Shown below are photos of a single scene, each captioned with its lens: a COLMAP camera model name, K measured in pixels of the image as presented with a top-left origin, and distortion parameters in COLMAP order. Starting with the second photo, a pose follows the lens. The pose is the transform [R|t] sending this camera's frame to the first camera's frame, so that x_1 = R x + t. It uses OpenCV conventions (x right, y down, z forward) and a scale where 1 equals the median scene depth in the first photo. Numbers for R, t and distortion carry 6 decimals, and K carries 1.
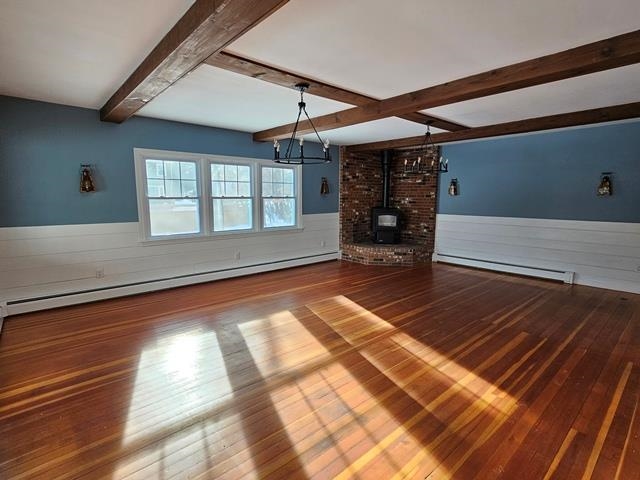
lens RADIAL K [[329.2, 0, 324.9], [0, 329.2, 238.0], [0, 0, 1]] dist [0.000628, 0.005837]
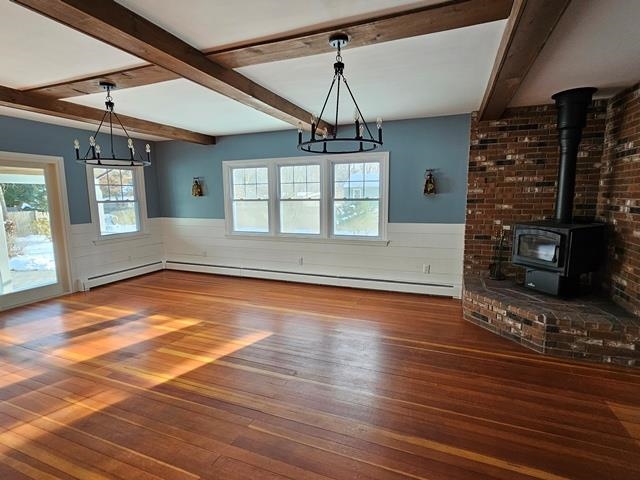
lens RADIAL K [[329.2, 0, 325.9], [0, 329.2, 241.5], [0, 0, 1]] dist [0.000628, 0.005837]
pose [[0.444583, 0.115127, -0.888308, 0.574515], [-0.105053, 0.991564, 0.075932, -0.076881], [0.889556, 0.059562, 0.452927, 0.593150]]
